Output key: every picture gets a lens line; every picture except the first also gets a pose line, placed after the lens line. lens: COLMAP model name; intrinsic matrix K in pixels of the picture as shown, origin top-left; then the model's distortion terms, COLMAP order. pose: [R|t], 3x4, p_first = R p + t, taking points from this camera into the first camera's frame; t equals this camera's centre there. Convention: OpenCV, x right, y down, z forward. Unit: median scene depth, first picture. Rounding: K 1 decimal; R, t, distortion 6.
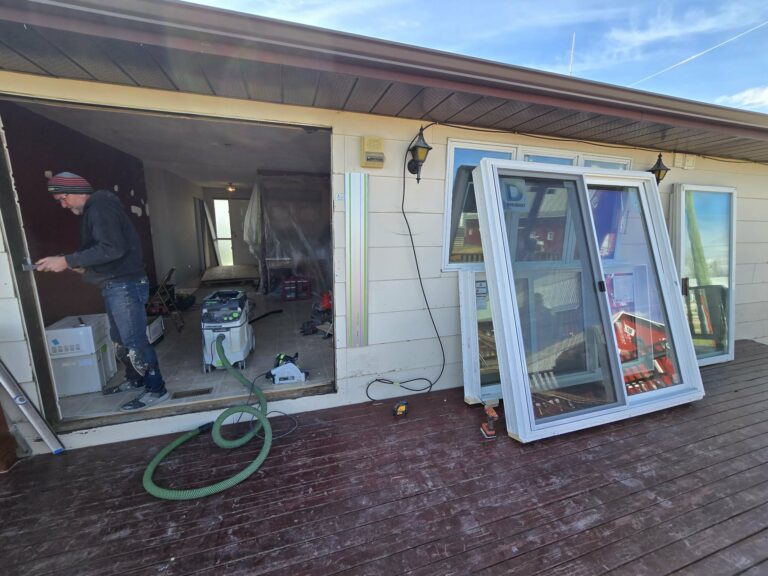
lens RADIAL K [[313.7, 0, 388.1], [0, 313.7, 285.5], [0, 0, 1]] dist [-0.004546, 0.001408]
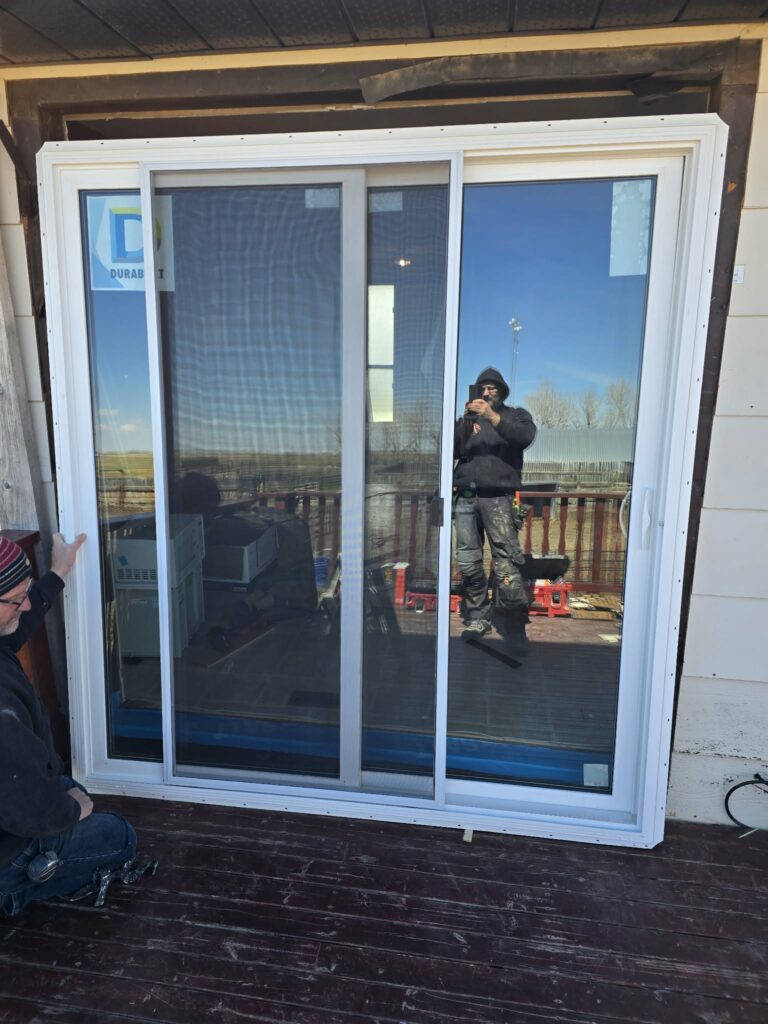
lens RADIAL K [[676.5, 0, 377.3], [0, 676.5, 504.4], [0, 0, 1]] dist [0.055131, -0.039060]
pose [[0.895245, 0.104977, -0.433032, -0.126001], [-0.079051, 0.993853, 0.077502, -0.044966], [0.438507, -0.035152, 0.898040, 0.097417]]
